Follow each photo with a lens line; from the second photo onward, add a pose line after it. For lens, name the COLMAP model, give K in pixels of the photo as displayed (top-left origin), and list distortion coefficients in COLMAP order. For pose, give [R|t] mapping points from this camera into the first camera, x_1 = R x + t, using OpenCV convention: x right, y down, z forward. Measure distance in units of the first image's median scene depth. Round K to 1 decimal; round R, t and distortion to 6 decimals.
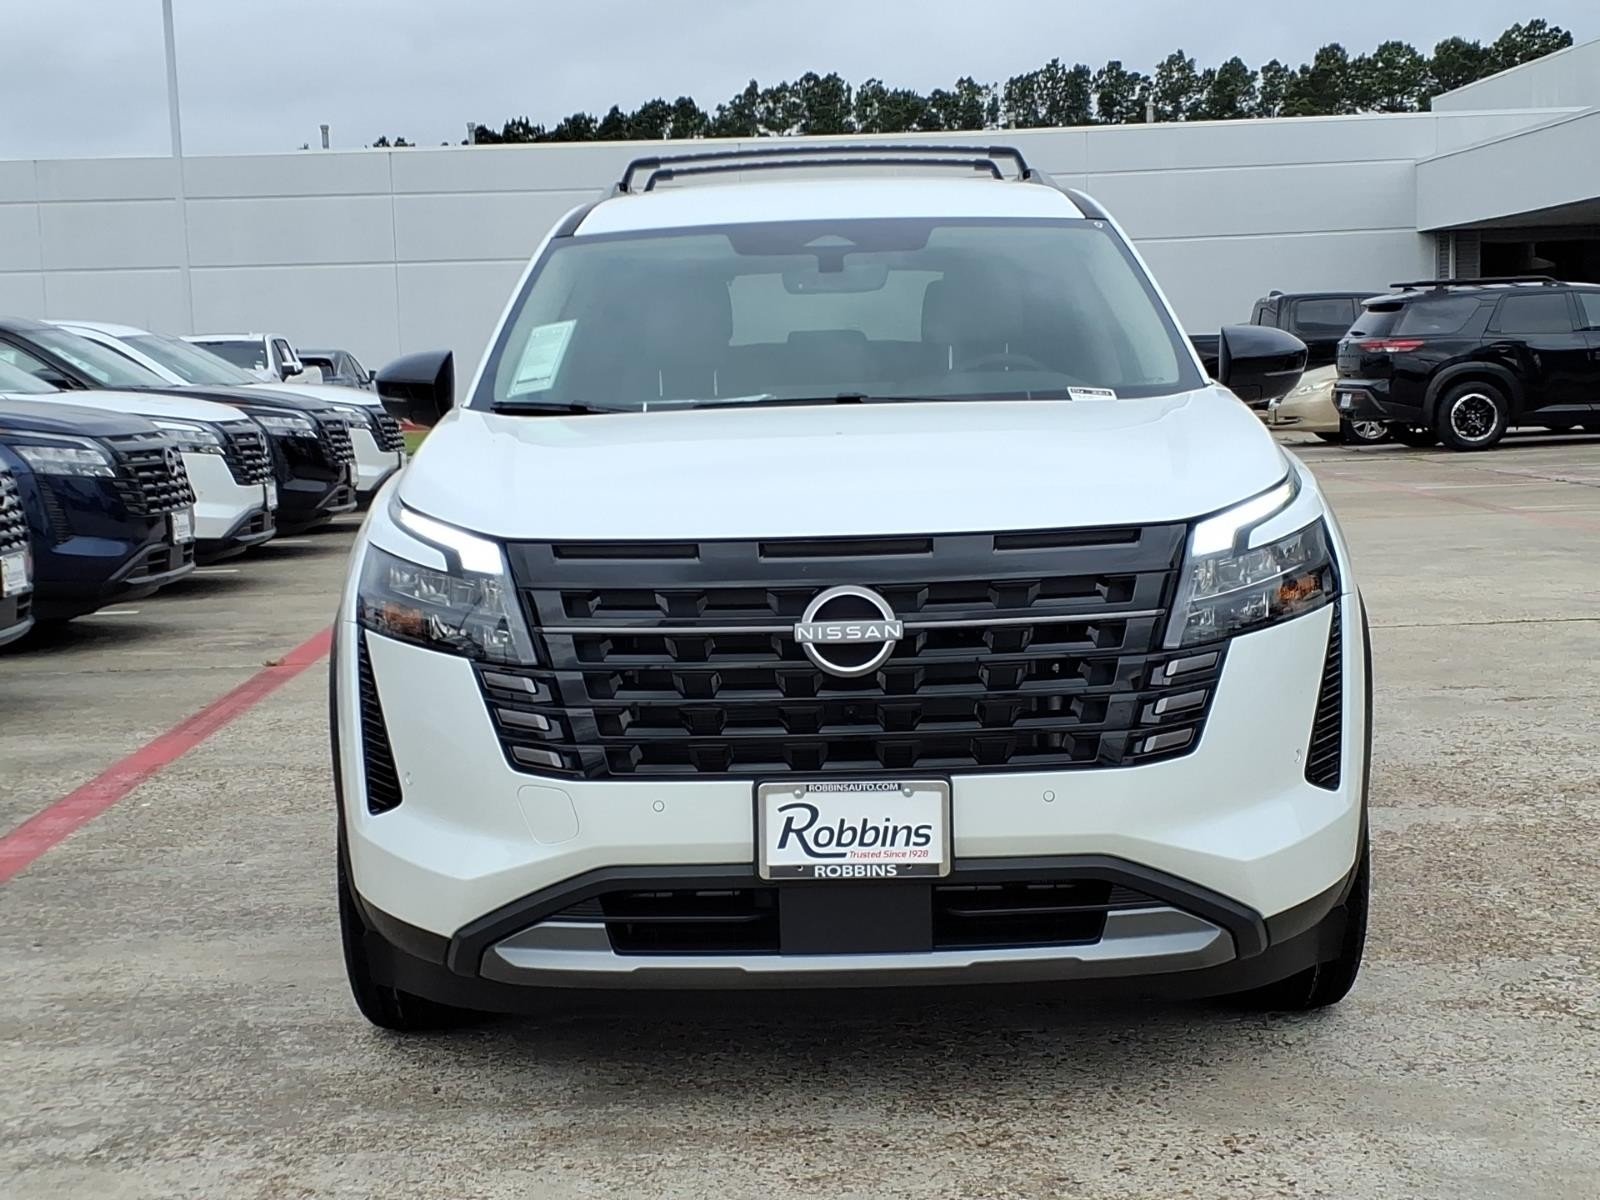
lens RADIAL K [[2541.3, 0, 766.4], [0, 2541.3, 597.3], [0, 0, 1]] dist [0.264314, -0.903929]
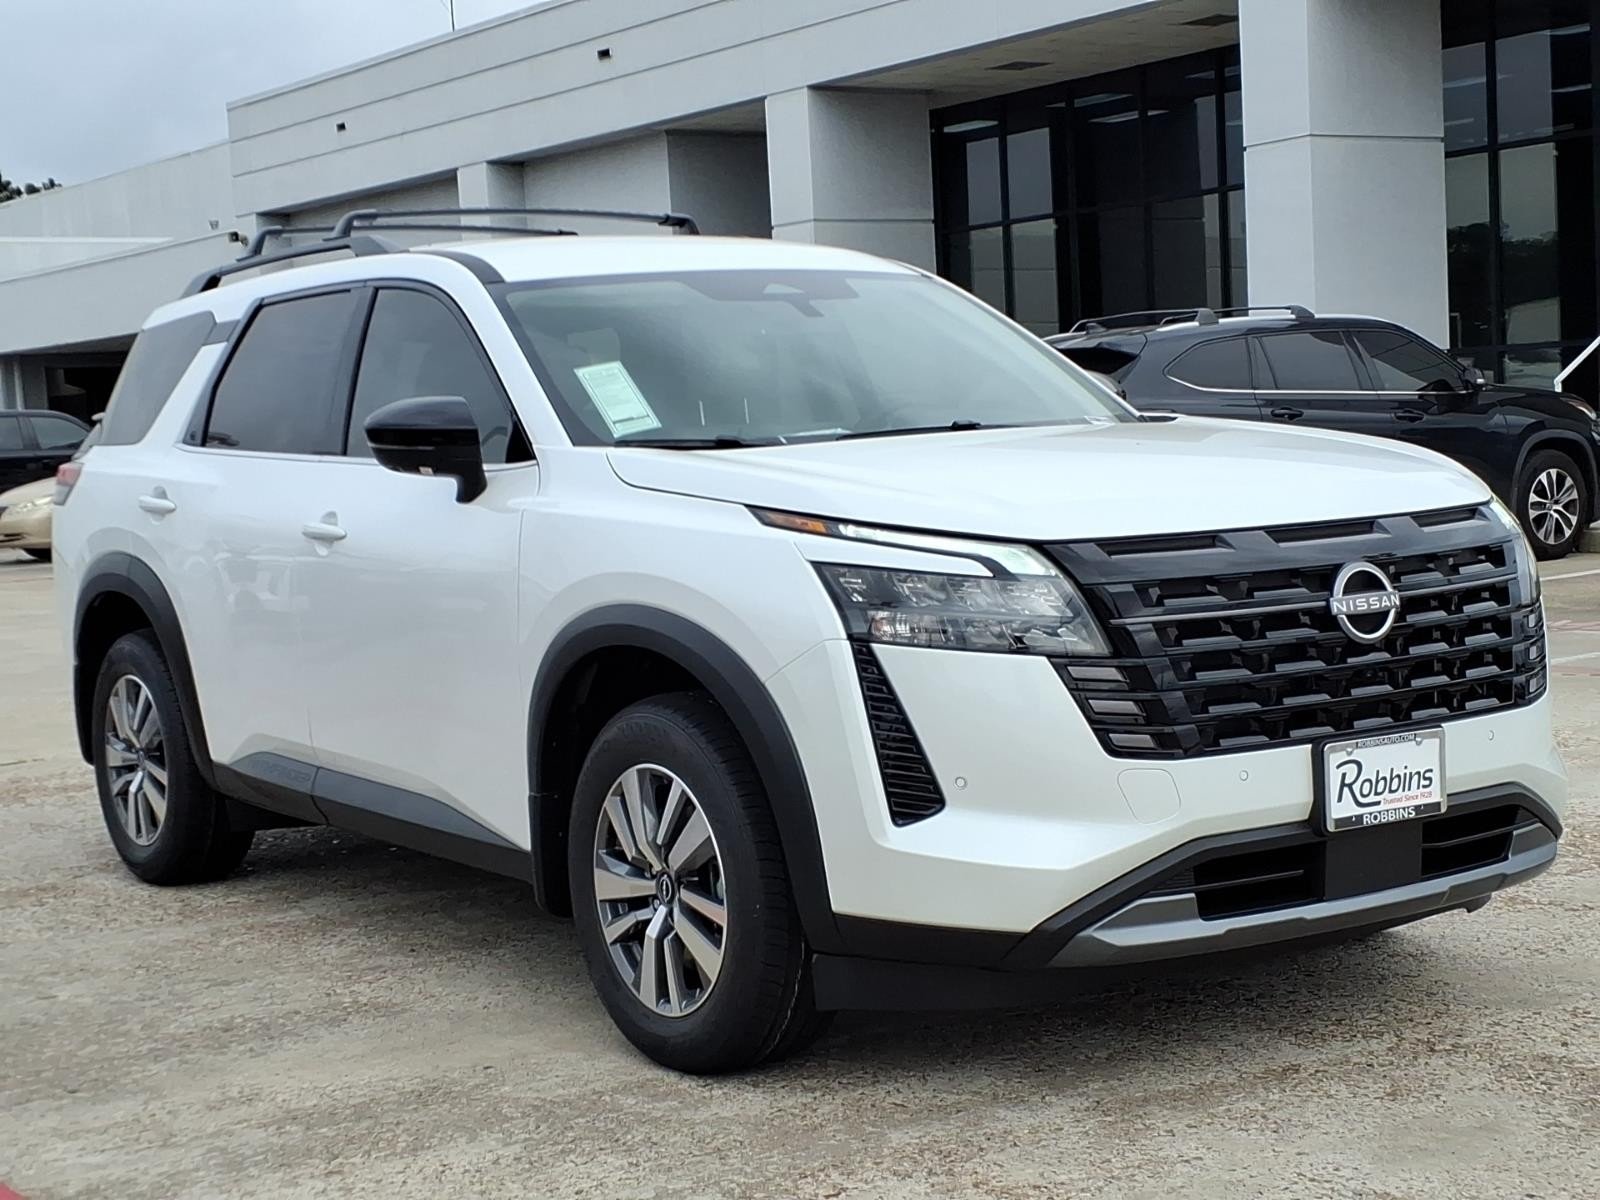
lens RADIAL K [[2541.3, 0, 766.4], [0, 2541.3, 597.3], [0, 0, 1]] dist [0.264314, -0.903929]
pose [[0.817337, -0.053054, 0.573712, -0.827138], [0.083367, 0.996163, -0.026648, 0.019167], [-0.570097, 0.069609, 0.818623, 0.222944]]
